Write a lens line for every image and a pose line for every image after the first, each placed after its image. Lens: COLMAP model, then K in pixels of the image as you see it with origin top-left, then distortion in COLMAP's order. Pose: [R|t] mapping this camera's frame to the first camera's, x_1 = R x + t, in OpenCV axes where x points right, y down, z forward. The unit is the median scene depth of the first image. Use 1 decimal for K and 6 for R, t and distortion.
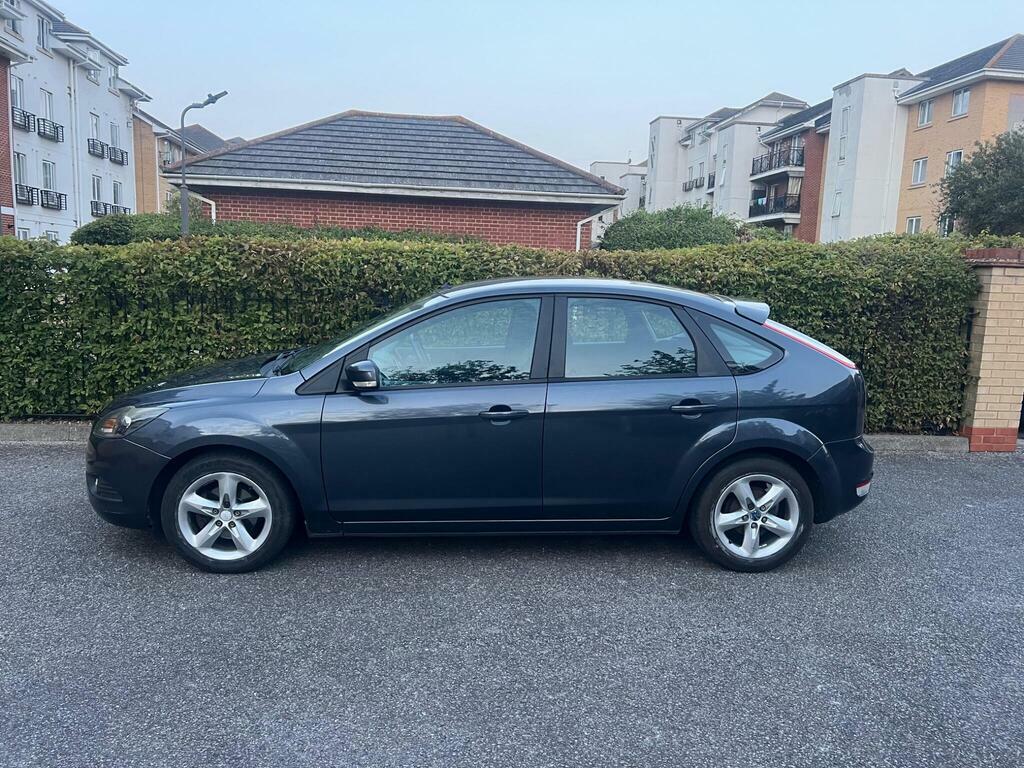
lens RADIAL K [[773.2, 0, 506.5], [0, 773.2, 392.7], [0, 0, 1]] dist [0.043191, -0.053911]
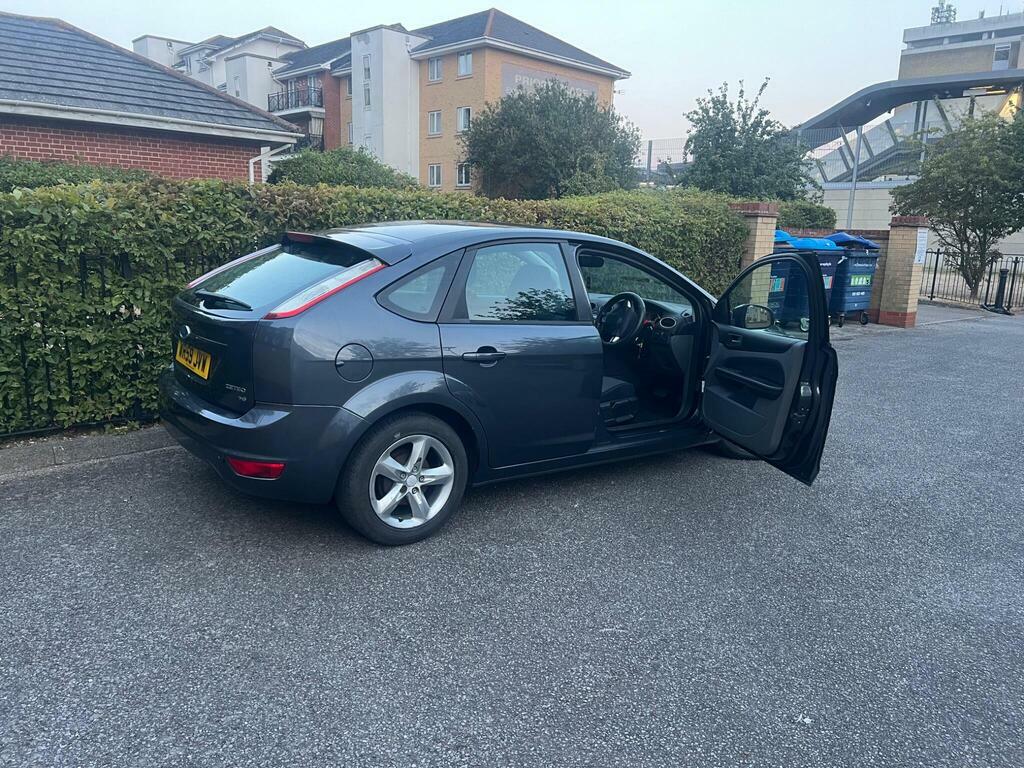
lens RADIAL K [[773.2, 0, 510.6], [0, 773.2, 390.3], [0, 0, 1]] dist [0.043191, -0.053911]
pose [[0.789030, -0.135897, 0.599136, -0.263160], [0.091402, 0.990341, 0.104259, -0.017431], [-0.607517, -0.027501, 0.793830, 0.071335]]
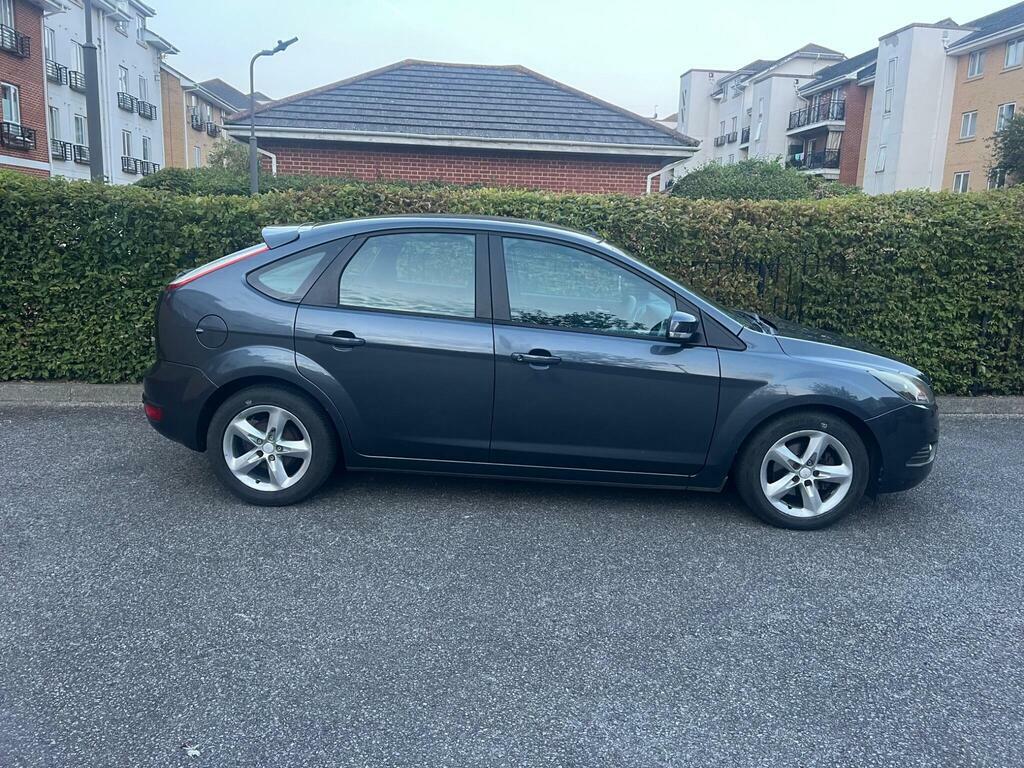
lens RADIAL K [[773.2, 0, 512.8], [0, 773.2, 385.3], [0, 0, 1]] dist [0.043191, -0.053911]
pose [[0.999956, 0.001380, -0.009280, -0.068881], [-0.000987, 0.999107, 0.042243, 0.000054], [0.009330, -0.042232, 0.999064, 0.022590]]
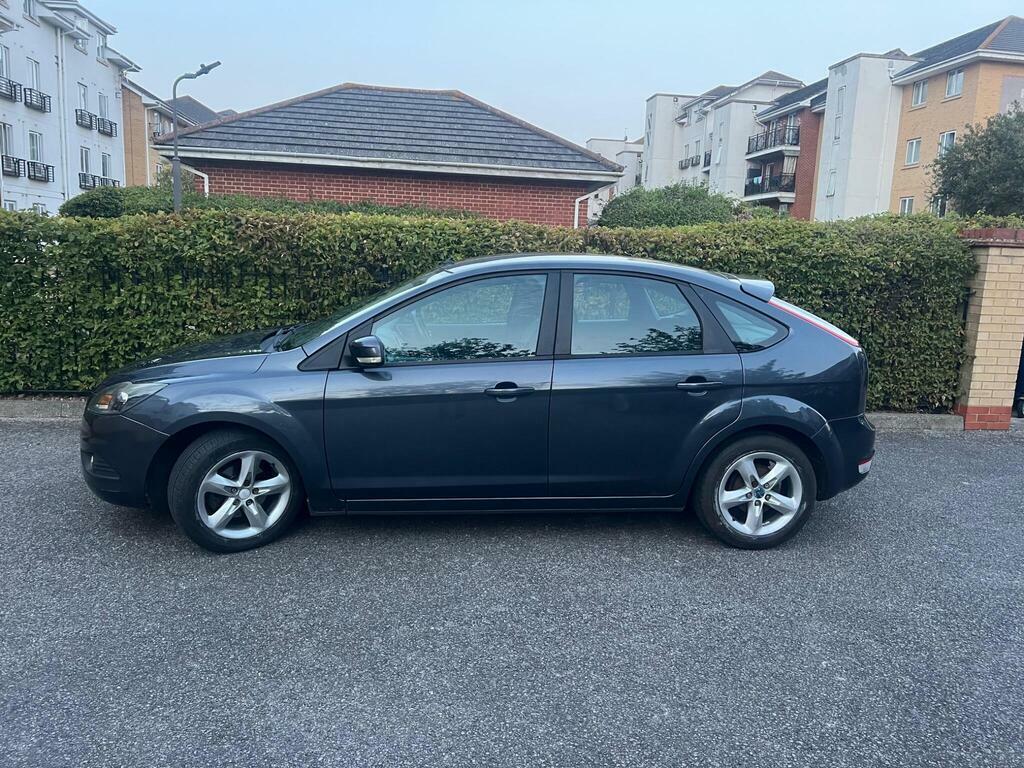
lens RADIAL K [[773.2, 0, 520.7], [0, 773.2, 383.5], [0, 0, 1]] dist [0.043191, -0.053911]
pose [[0.999680, 0.003067, 0.025108, -0.003225], [-0.003496, 0.999848, 0.017088, 0.000157], [-0.025052, -0.017170, 0.999539, 0.002113]]
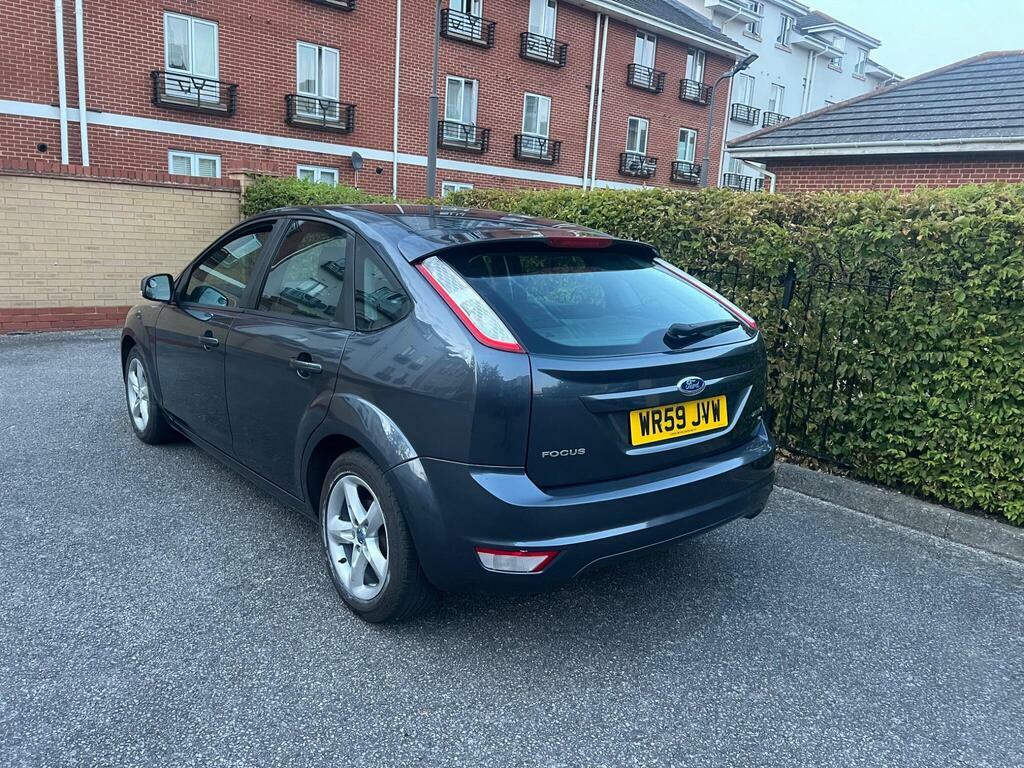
lens RADIAL K [[773.2, 0, 510.5], [0, 773.2, 393.6], [0, 0, 1]] dist [0.043191, -0.053911]
pose [[0.582449, 0.170973, -0.794683, 0.241760], [-0.162824, 0.982355, 0.092011, -0.013609], [0.796393, 0.075801, 0.600010, 0.177743]]
